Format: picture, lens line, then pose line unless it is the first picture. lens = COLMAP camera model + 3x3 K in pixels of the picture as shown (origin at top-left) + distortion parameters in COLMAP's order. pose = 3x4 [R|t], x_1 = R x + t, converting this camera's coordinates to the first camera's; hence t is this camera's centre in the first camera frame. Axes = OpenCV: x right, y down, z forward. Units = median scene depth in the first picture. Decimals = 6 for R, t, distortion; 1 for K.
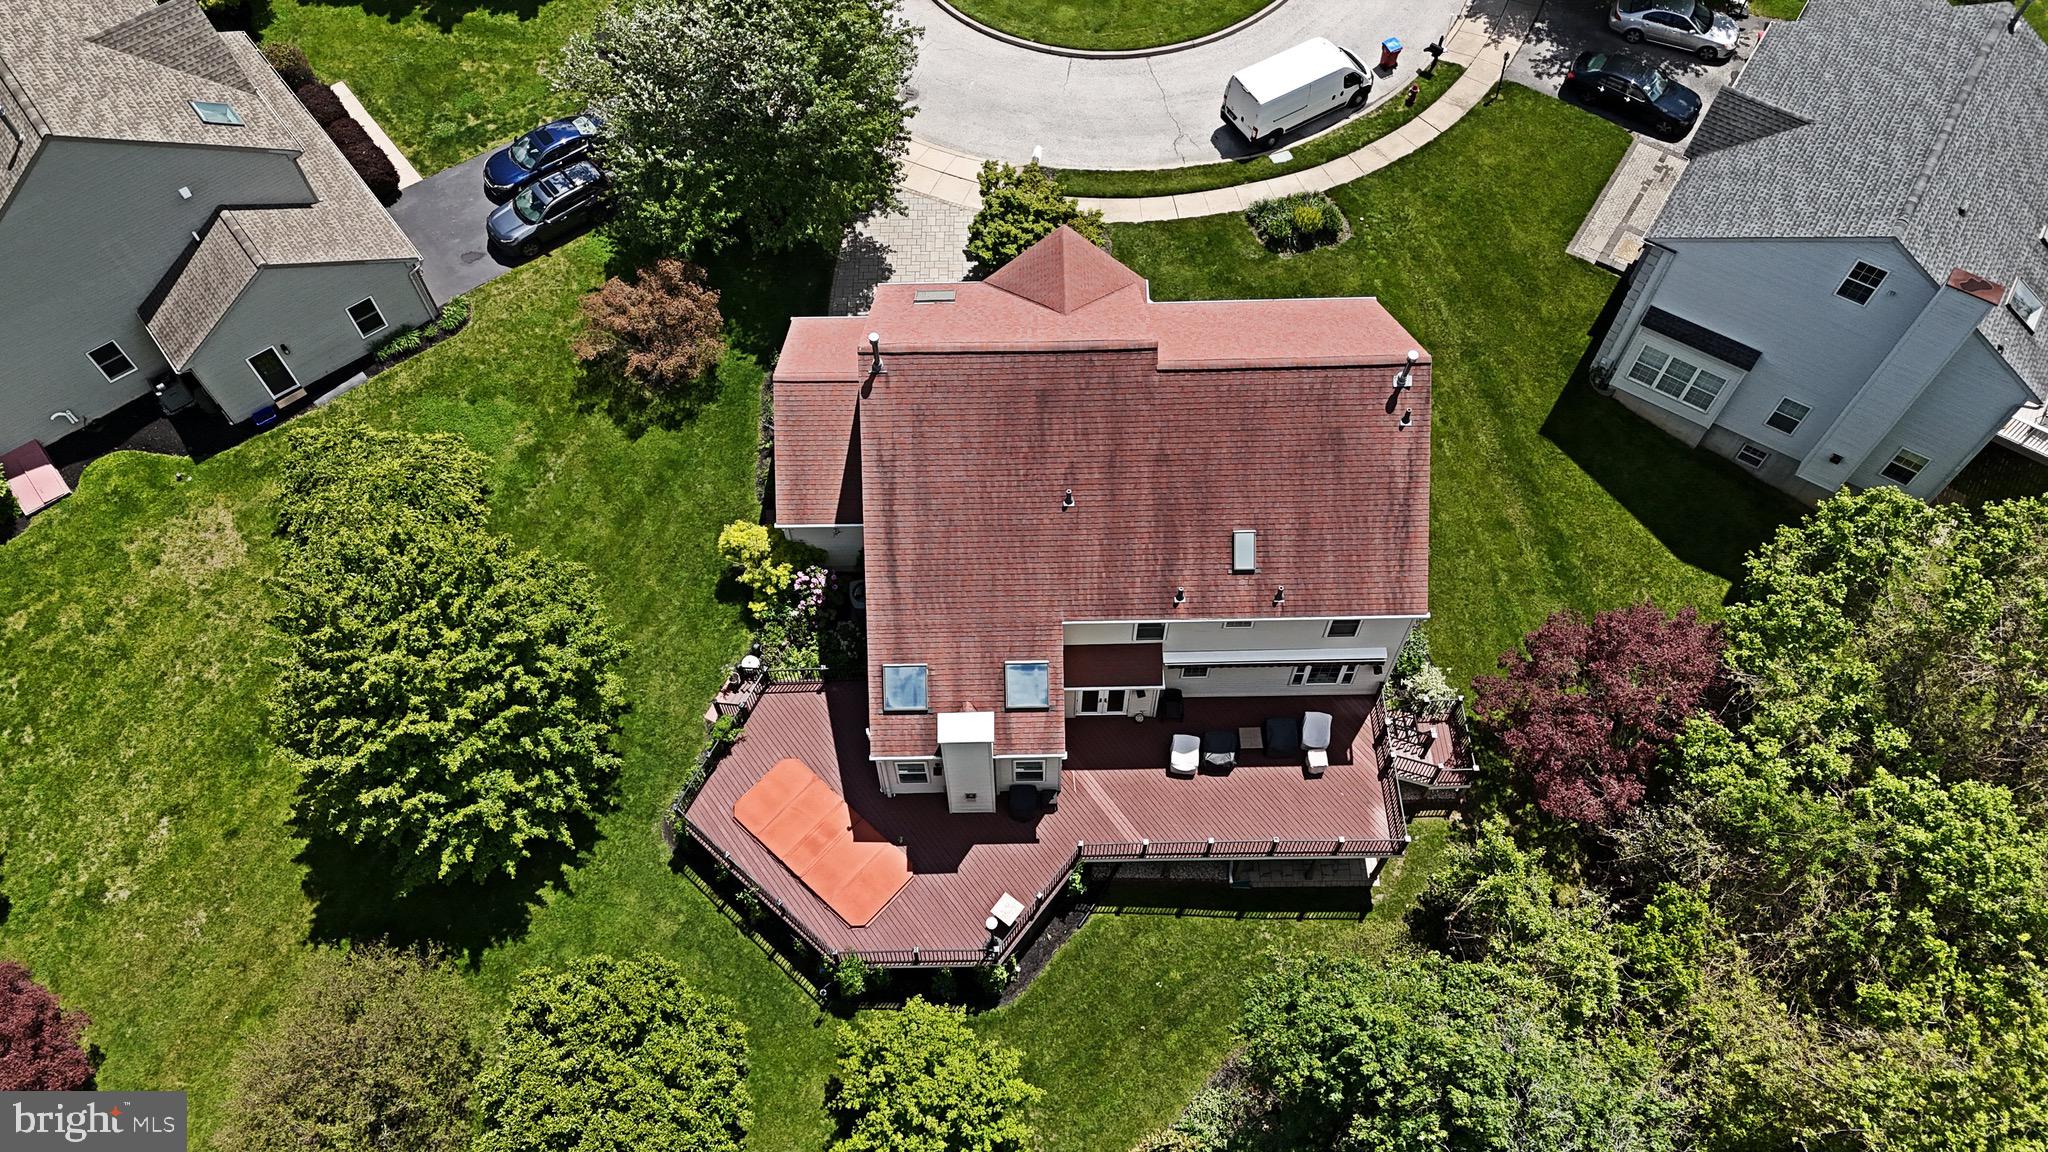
lens RADIAL K [[1497.3, 0, 1031.8], [0, 1497.3, 569.6], [0, 0, 1]] dist [0.103107, -0.145520]
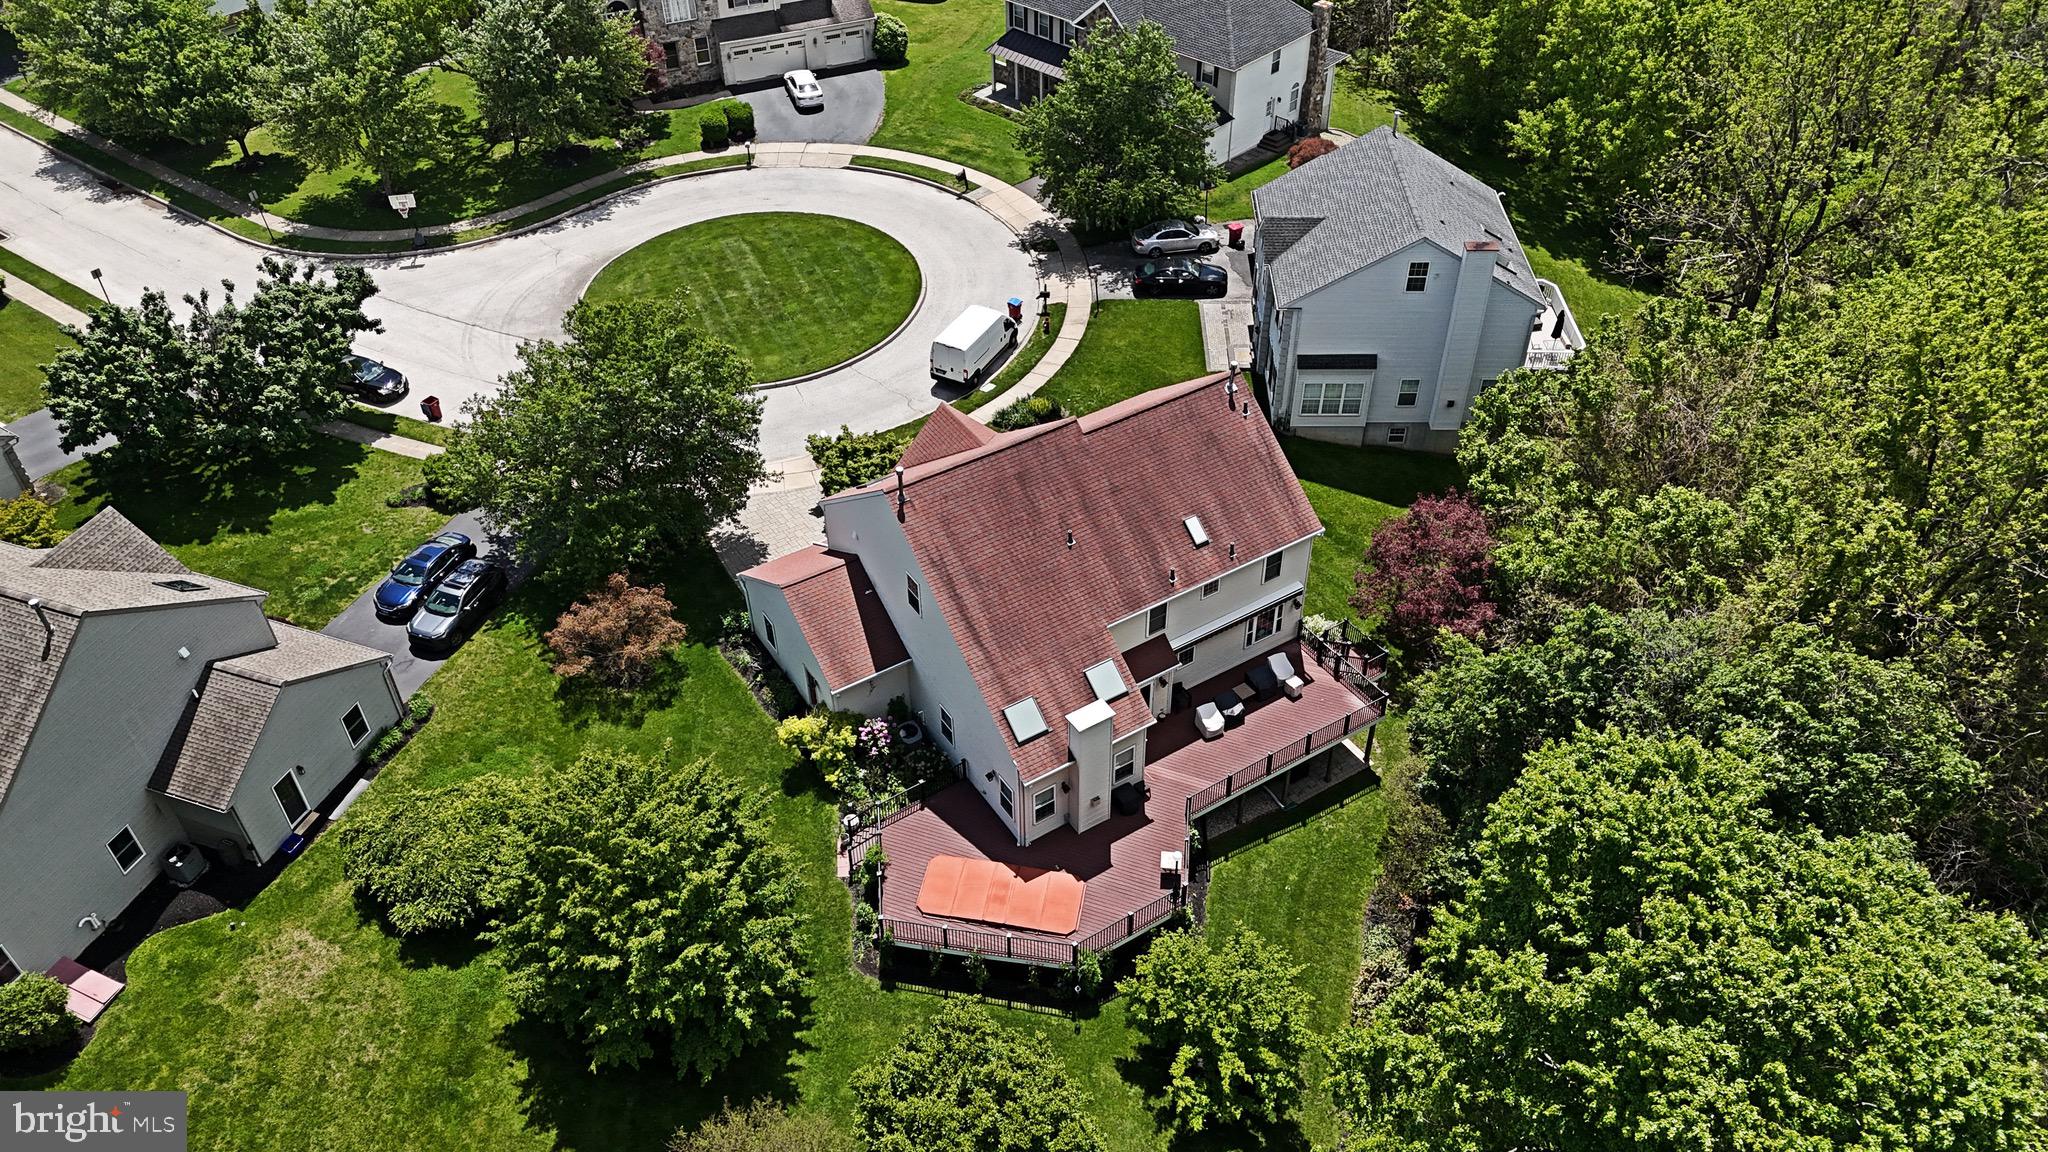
lens RADIAL K [[1497.3, 0, 1031.8], [0, 1497.3, 569.6], [0, 0, 1]] dist [0.103107, -0.145520]
pose [[0.852933, -0.345063, 0.391709, -0.458233], [0.456319, 0.857277, -0.238429, 0.237189], [-0.253531, 0.382109, 0.888659, -0.129622]]
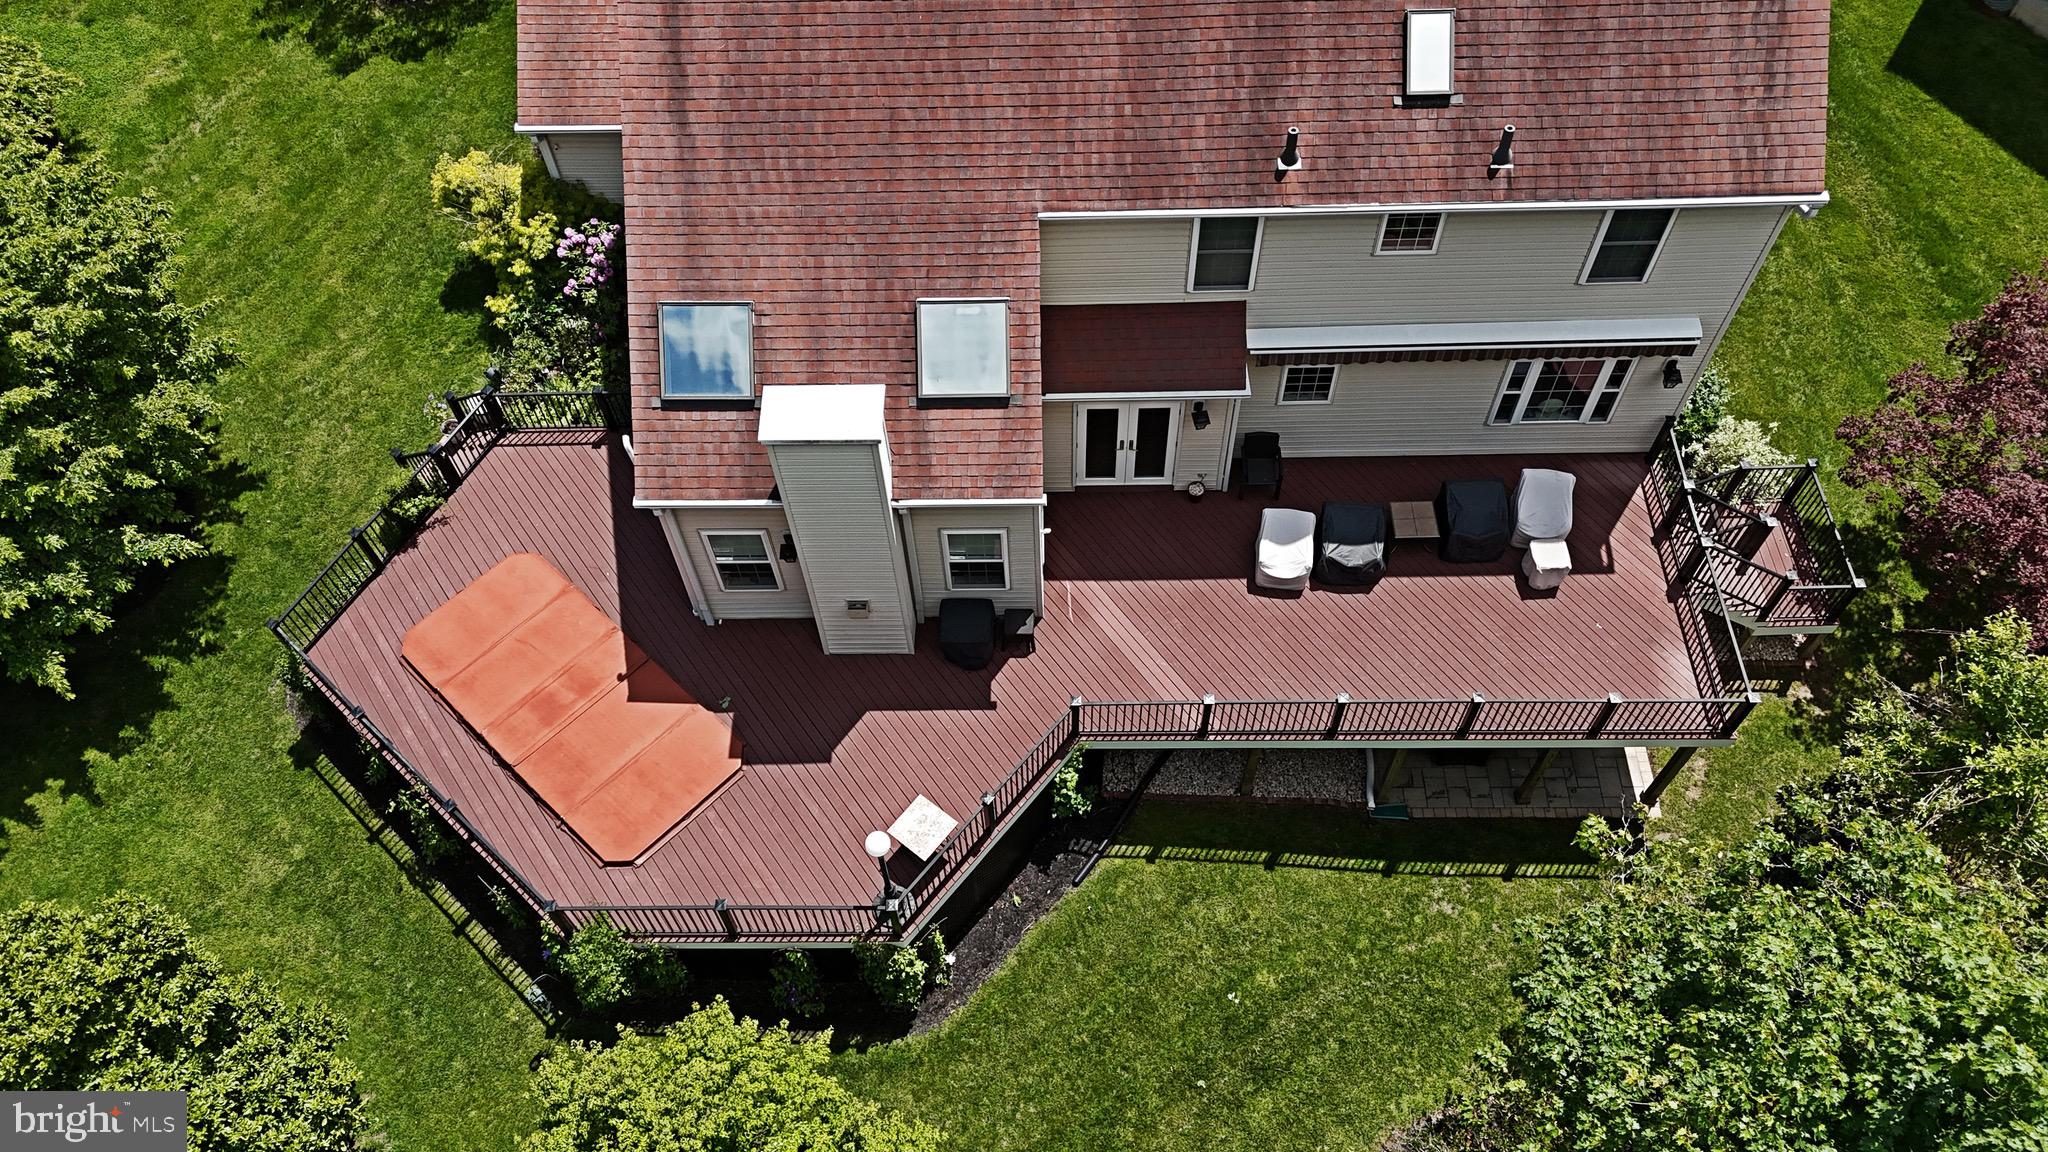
lens RADIAL K [[1498.3, 0, 1030.2], [0, 1498.3, 575.3], [0, 0, 1]] dist [0.072822, -0.071227]
pose [[0.999475, 0.007982, -0.031415, 0.029782], [-0.009427, 0.998892, -0.046101, 0.150217], [0.031013, 0.046373, 0.998443, 0.465214]]
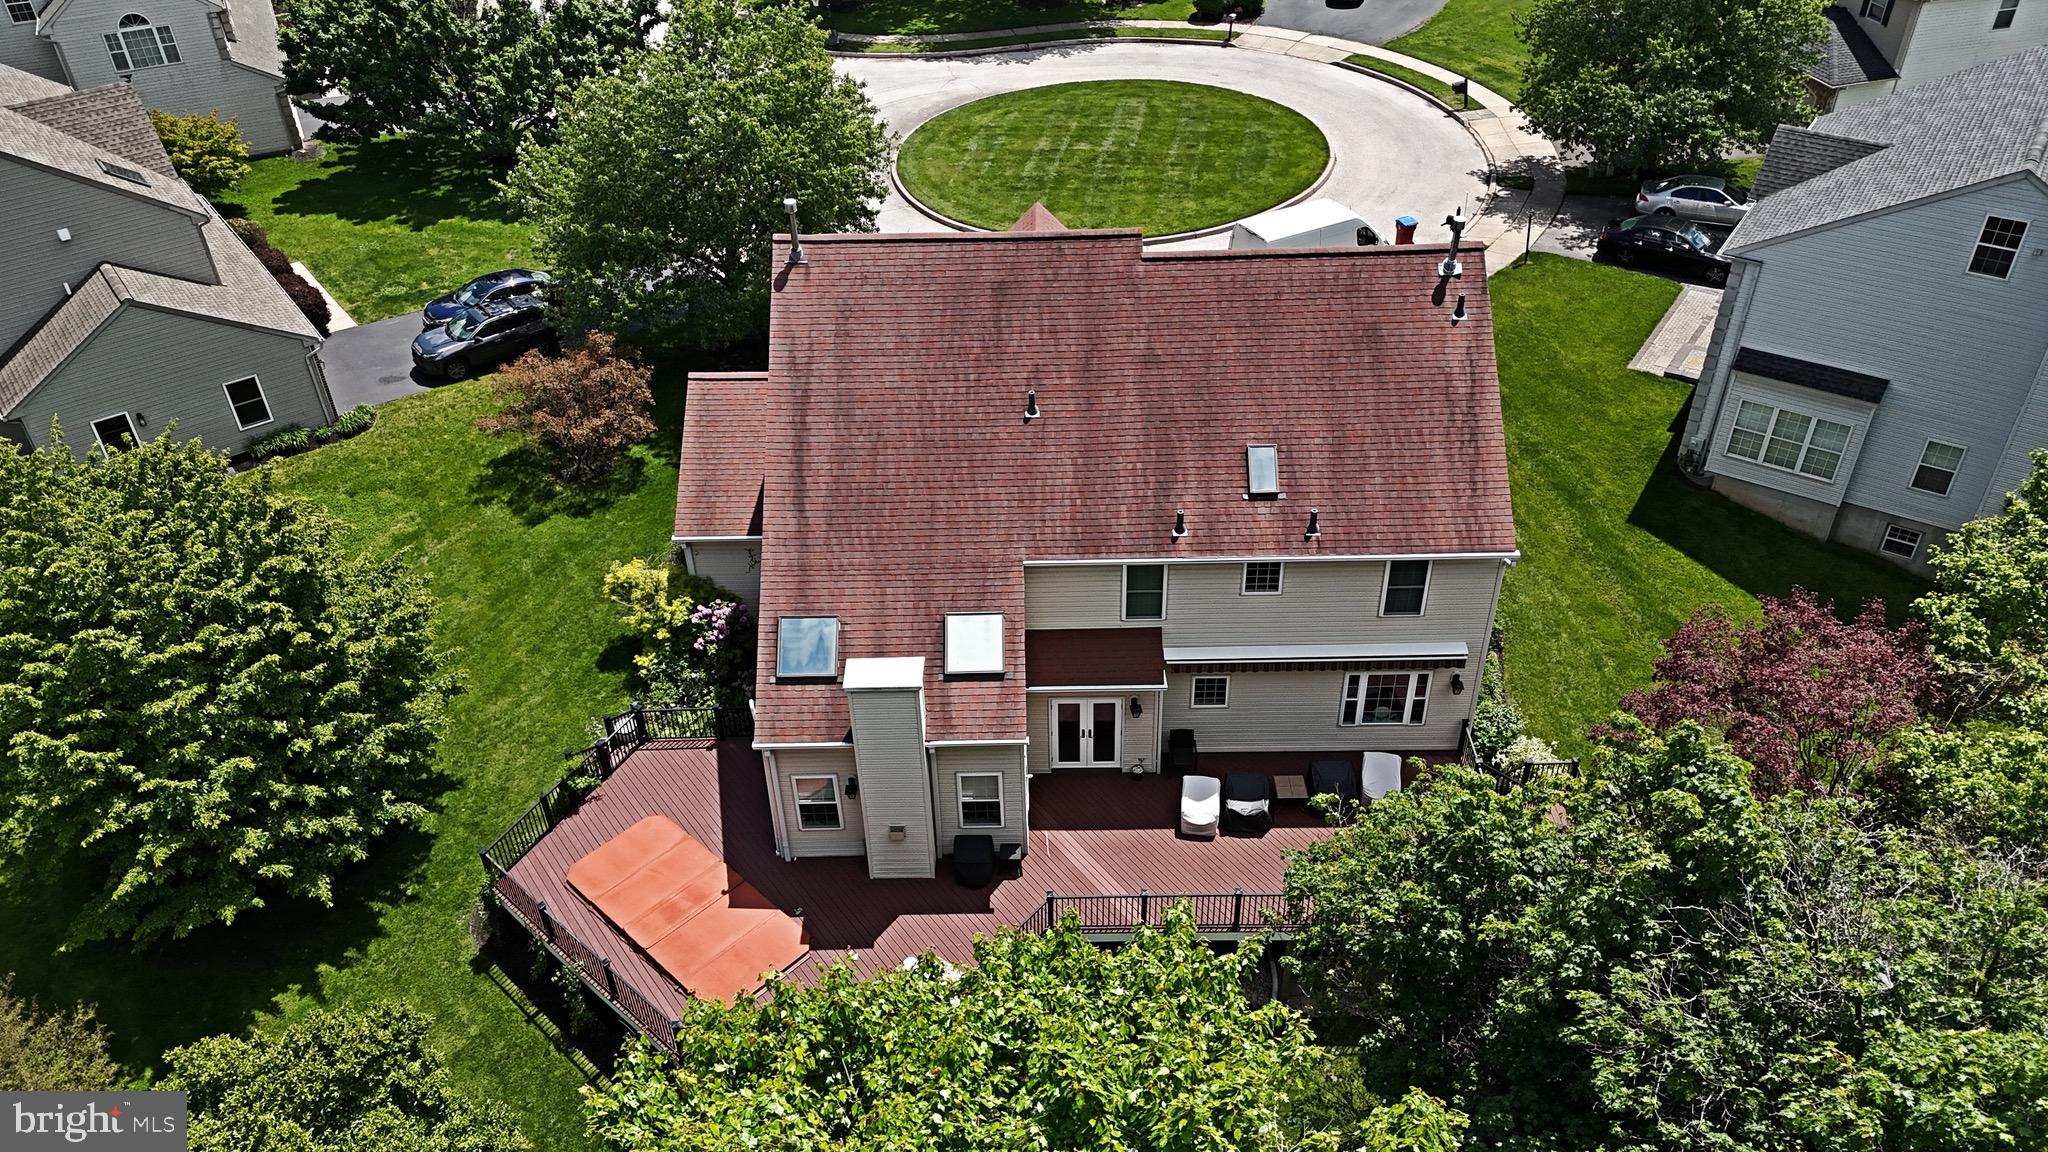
lens RADIAL K [[1498.3, 0, 1030.2], [0, 1498.3, 575.3], [0, 0, 1]] dist [0.072822, -0.071227]
pose [[0.999530, -0.003969, -0.030384, 0.040868], [-0.008238, 0.920269, -0.391200, 0.291861], [0.029514, 0.391267, 0.919804, 0.277811]]
